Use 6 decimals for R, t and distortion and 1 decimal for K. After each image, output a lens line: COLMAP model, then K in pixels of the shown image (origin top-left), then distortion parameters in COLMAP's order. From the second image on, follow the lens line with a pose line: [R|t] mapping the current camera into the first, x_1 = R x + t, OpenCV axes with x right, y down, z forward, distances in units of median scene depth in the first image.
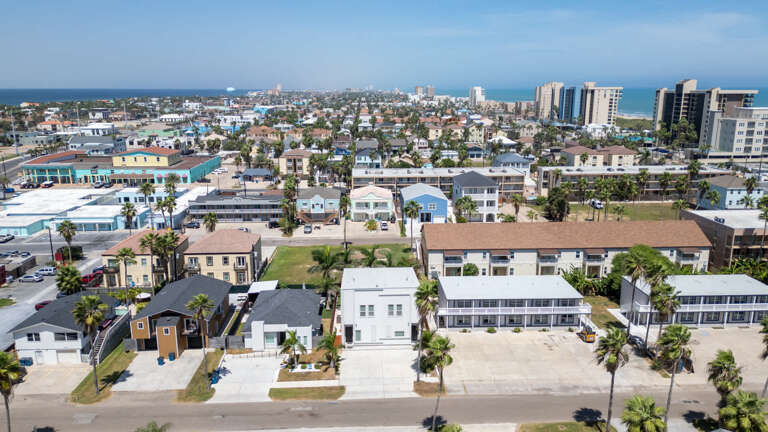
lens RADIAL K [[548.5, 0, 387.4], [0, 548.5, 216.5], [0, 0, 1]] dist [0.088003, -0.095839]
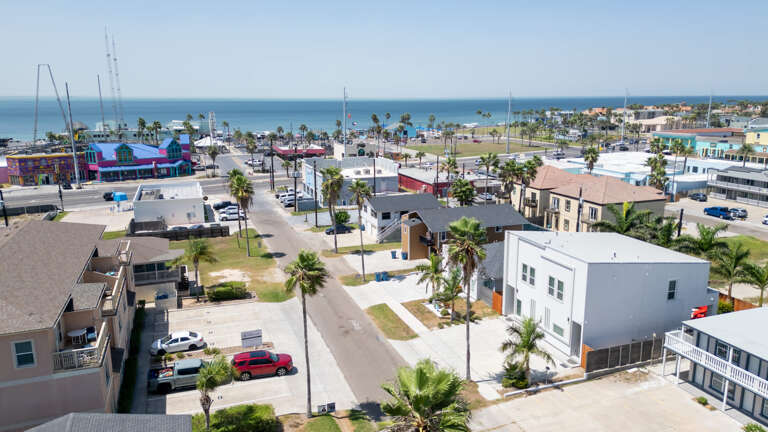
lens RADIAL K [[548.5, 0, 387.4], [0, 548.5, 216.5], [0, 0, 1]] dist [0.088003, -0.095839]
pose [[0.308059, 0.202609, -0.929542, 0.383176], [-0.211939, 0.967122, 0.140561, 0.035915], [0.927460, 0.153706, 0.340872, 0.458161]]
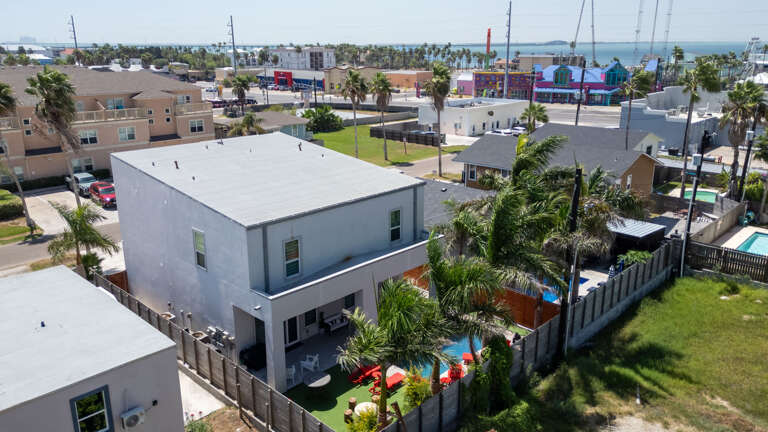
lens RADIAL K [[580.3, 0, 388.0], [0, 580.3, 214.1], [0, 0, 1]] dist [0.047352, -0.005997]
pose [[-0.728921, 0.194220, -0.656470, 0.149061], [-0.152425, 0.888801, 0.432203, -0.033293], [0.667414, 0.415104, -0.618262, 1.054210]]
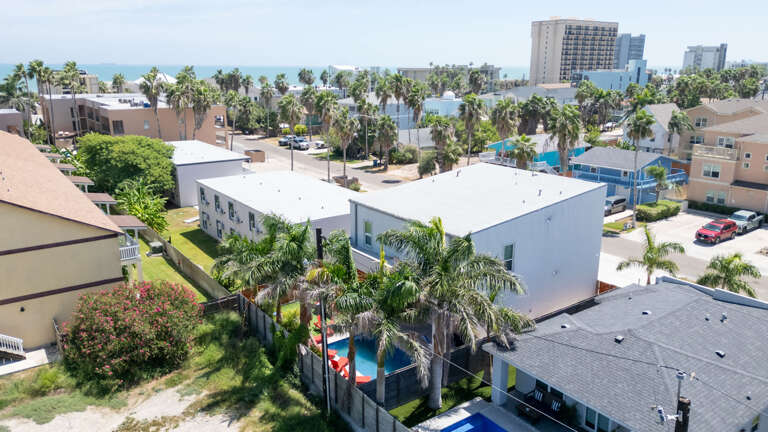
lens RADIAL K [[567.0, 0, 386.4], [0, 567.0, 215.4], [0, 0, 1]] dist [0.083606, -0.083178]
pose [[-0.552803, -0.213790, 0.805421, -0.288242], [0.183882, 0.911409, 0.368132, -0.047295], [-0.812771, 0.351606, -0.464518, 1.038542]]
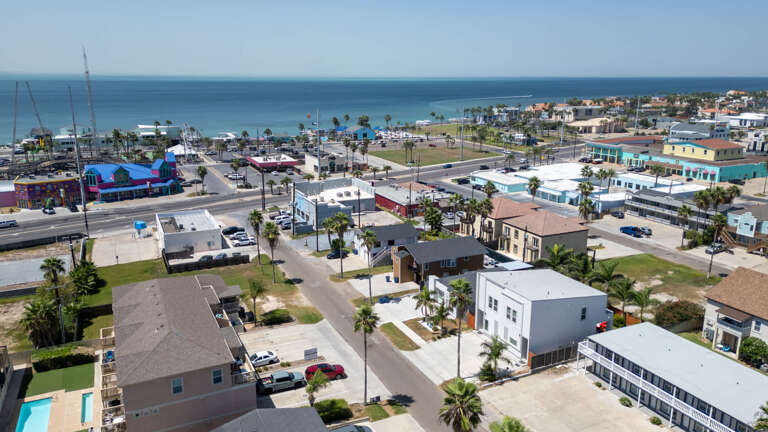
lens RADIAL K [[558.3, 0, 388.6], [0, 558.3, 215.2], [0, 0, 1]] dist [0.104195, -0.143751]
pose [[0.399455, 0.225442, -0.888601, 0.558786], [-0.212817, 0.965616, 0.149313, -0.068203], [0.891709, 0.129465, 0.433698, 0.285173]]
